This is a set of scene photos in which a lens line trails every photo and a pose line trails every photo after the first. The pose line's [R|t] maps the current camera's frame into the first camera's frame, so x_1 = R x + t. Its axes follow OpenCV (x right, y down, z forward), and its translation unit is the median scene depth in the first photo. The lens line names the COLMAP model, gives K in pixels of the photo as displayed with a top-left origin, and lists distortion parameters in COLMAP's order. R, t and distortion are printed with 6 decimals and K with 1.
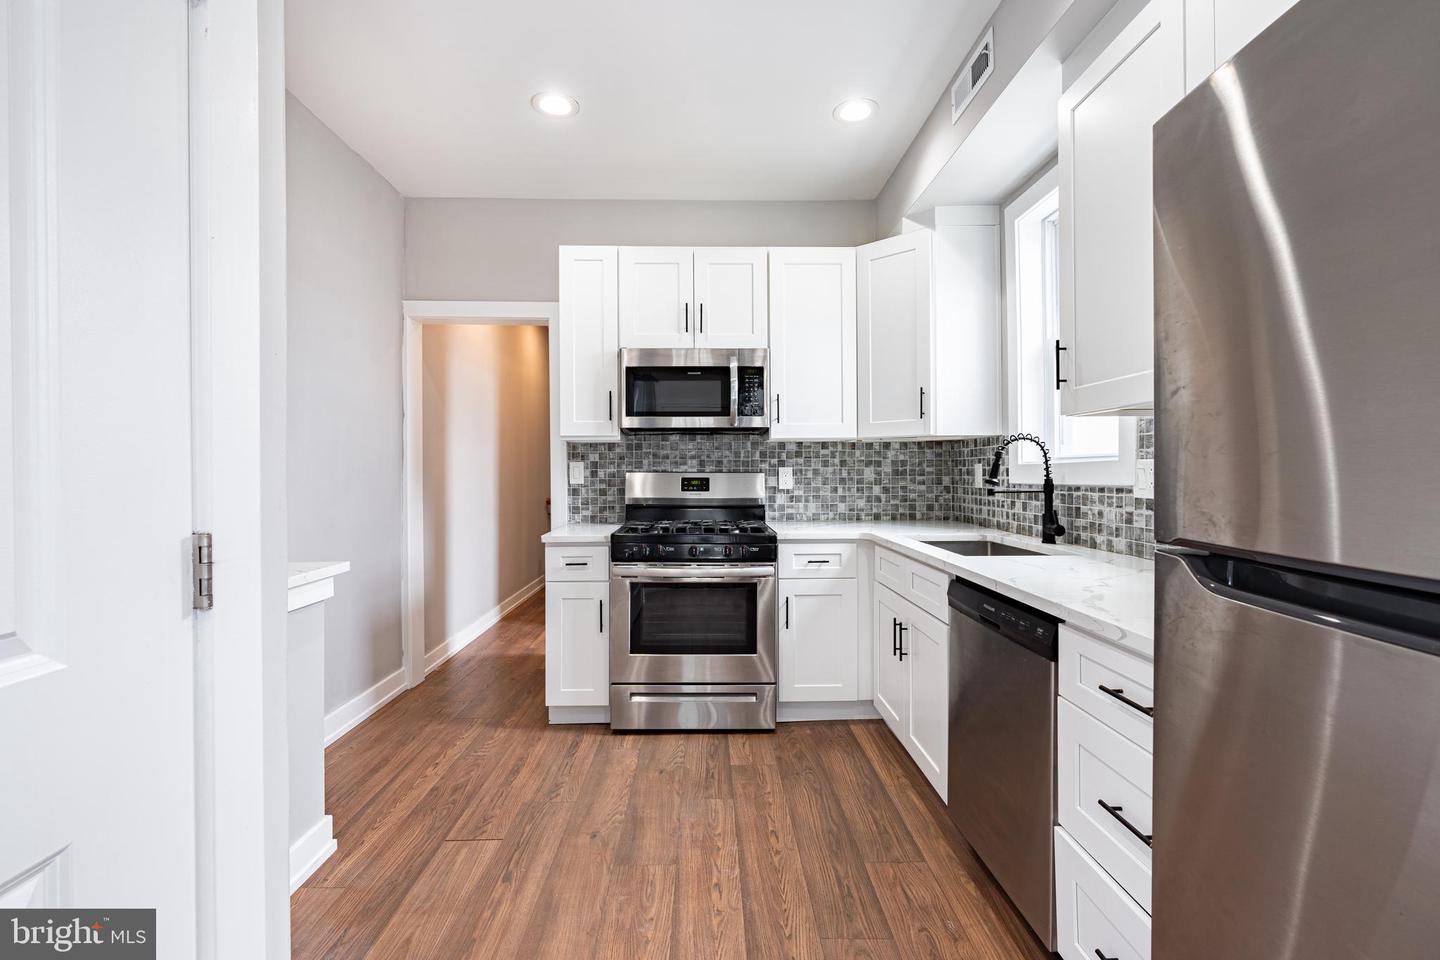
lens RADIAL K [[650.8, 0, 714.8], [0, 650.8, 472.3], [0, 0, 1]] dist [-0.005189, 0.000042]
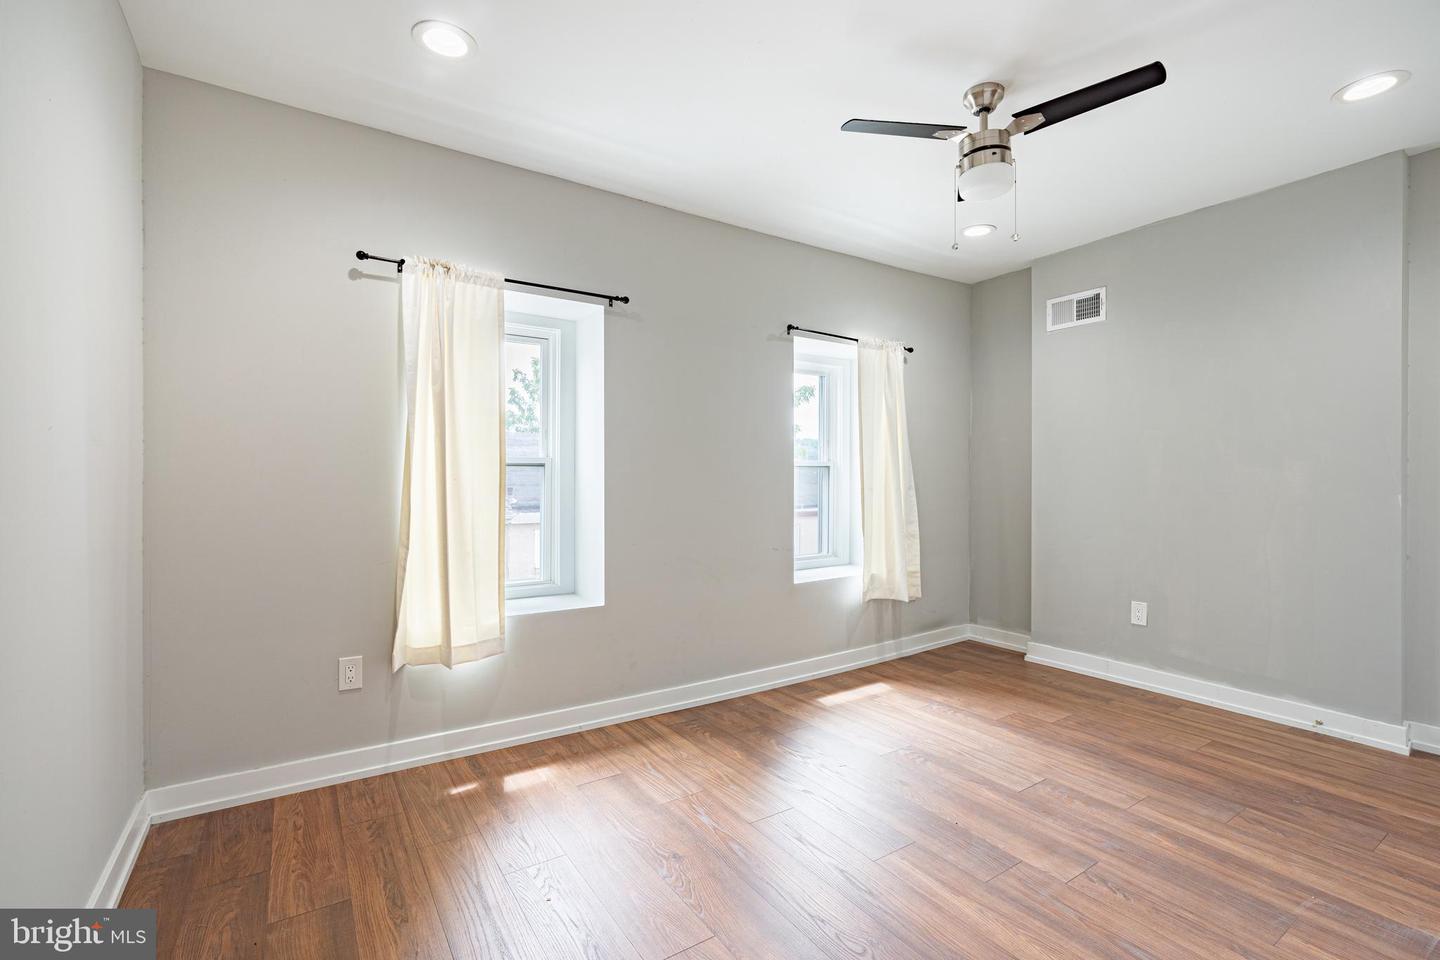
lens RADIAL K [[650.8, 0, 720.8], [0, 650.8, 478.6], [0, 0, 1]] dist [-0.005189, 0.000042]
pose [[-0.843027, 0.005335, -0.537844, -0.067699], [0.001769, 0.999973, 0.007148, 0.009779], [0.537868, 0.005074, -0.843014, 1.296805]]
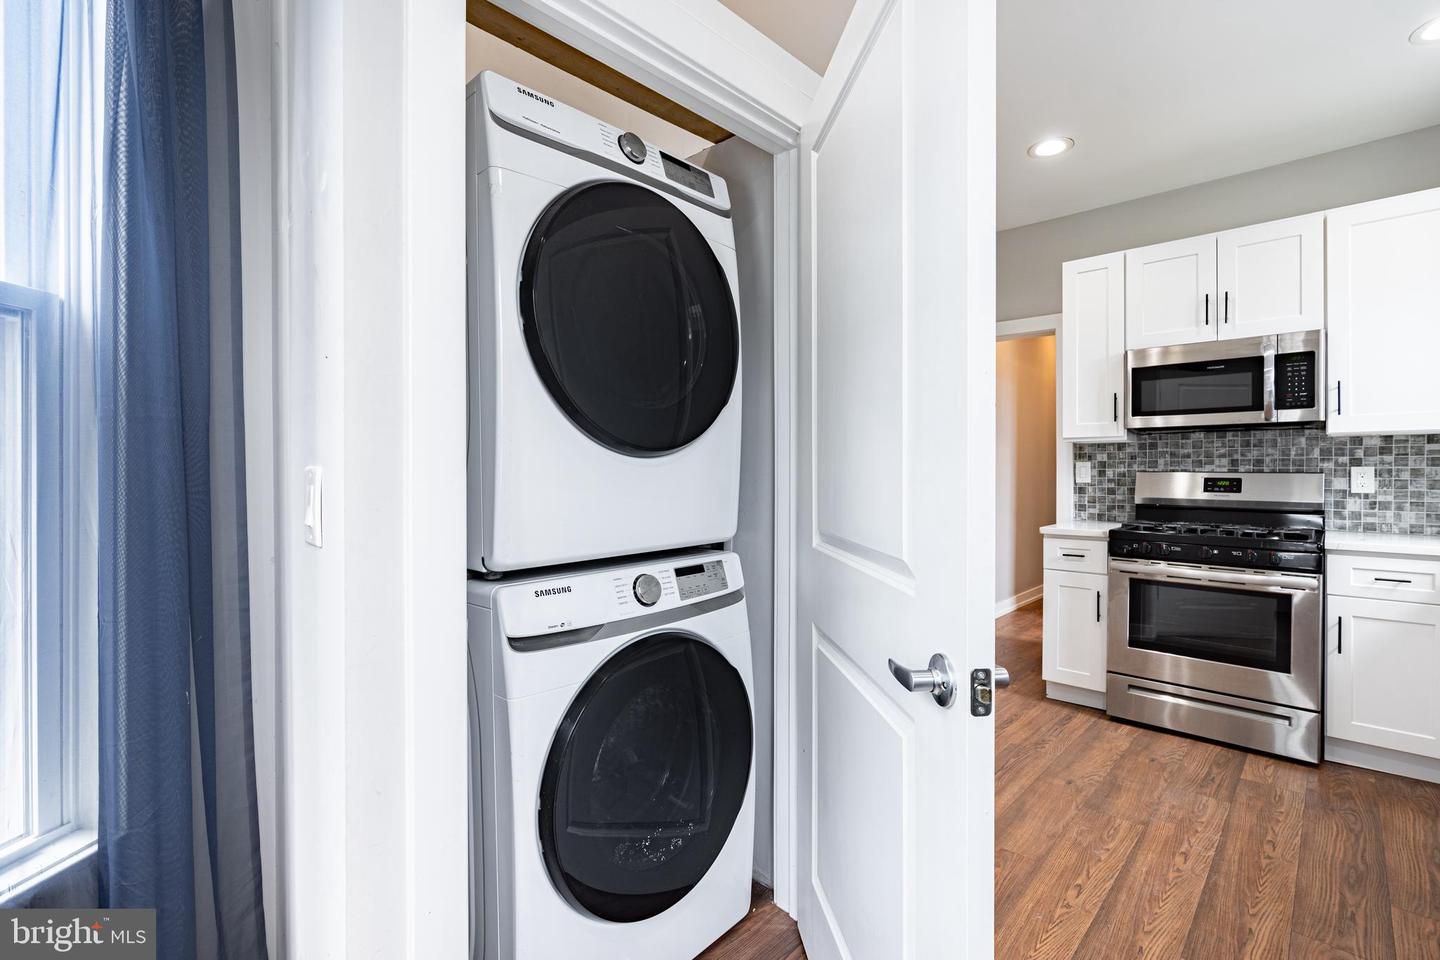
lens RADIAL K [[650.8, 0, 719.5], [0, 650.8, 476.9], [0, 0, 1]] dist [-0.005189, 0.000042]
pose [[0.713210, 0.009734, -0.700883, 0.122090], [-0.006131, 0.999952, 0.007649, 0.004594], [0.700923, -0.001159, 0.713236, -0.185687]]
